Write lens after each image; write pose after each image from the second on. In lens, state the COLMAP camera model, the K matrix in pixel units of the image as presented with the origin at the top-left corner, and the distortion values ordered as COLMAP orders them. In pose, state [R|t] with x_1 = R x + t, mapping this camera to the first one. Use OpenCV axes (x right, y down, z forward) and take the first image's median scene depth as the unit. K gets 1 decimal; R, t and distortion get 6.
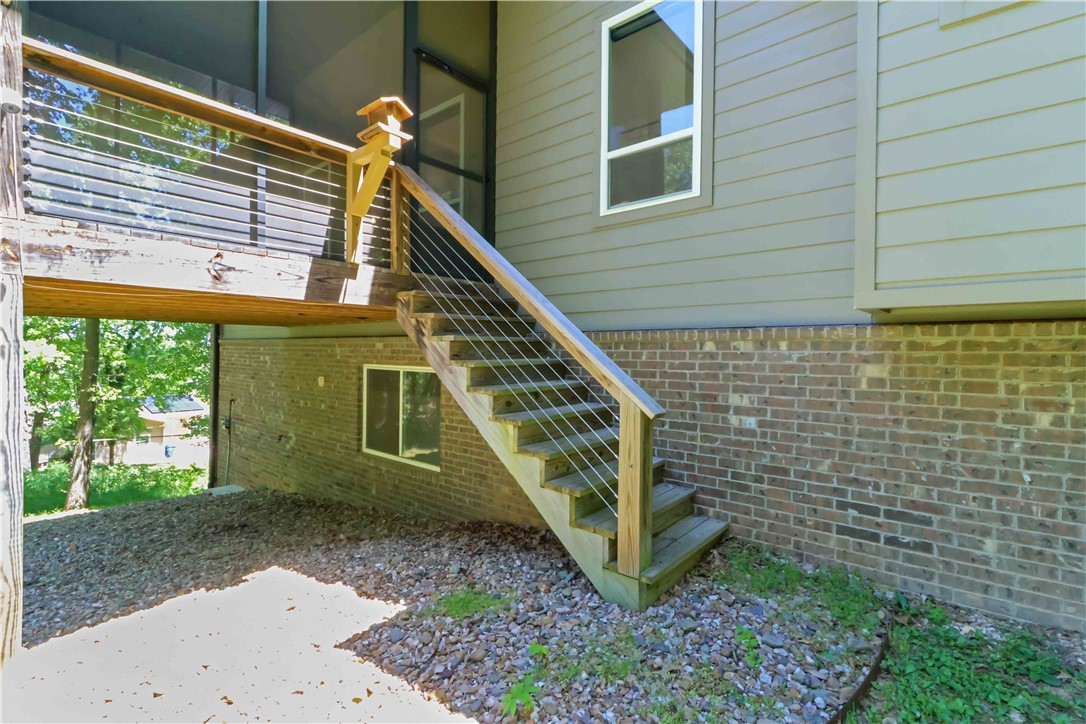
lens RADIAL K [[506.4, 0, 552.6], [0, 506.4, 356.2], [0, 0, 1]] dist [0.023839, -0.015366]
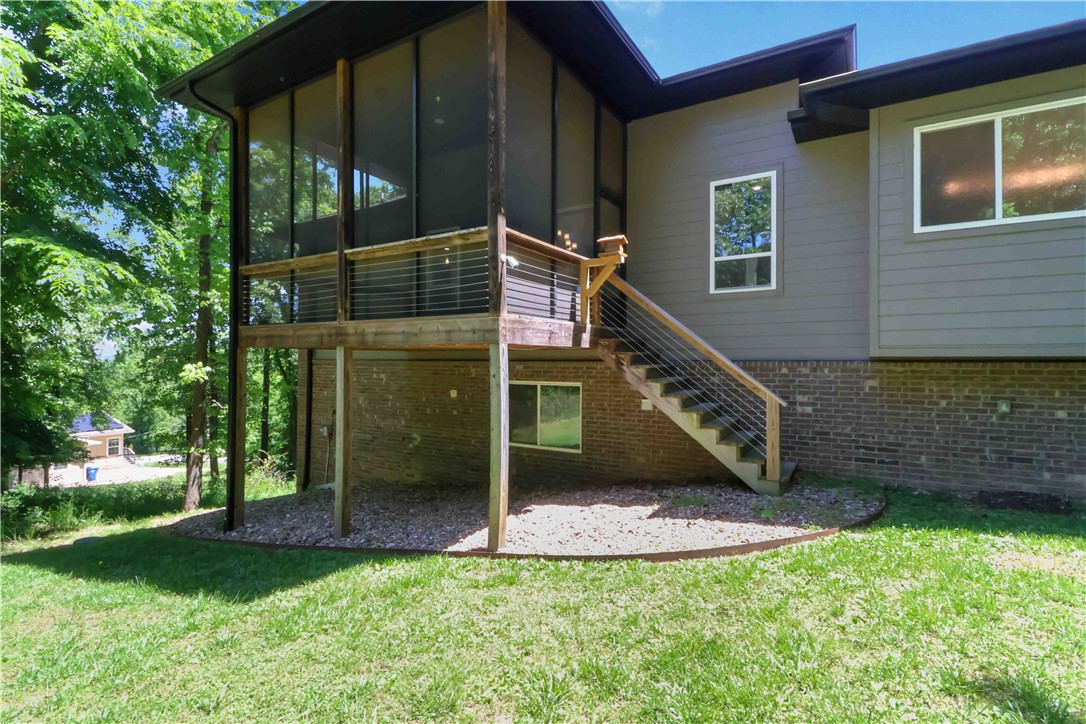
lens RADIAL K [[524.3, 0, 555.6], [0, 524.3, 359.5], [0, 0, 1]] dist [0.014823, -0.000710]
pose [[0.987950, -0.009188, 0.154503, -0.954538], [0.010330, 0.999925, -0.006589, -0.064340], [-0.154431, 0.008105, 0.987970, -0.916763]]
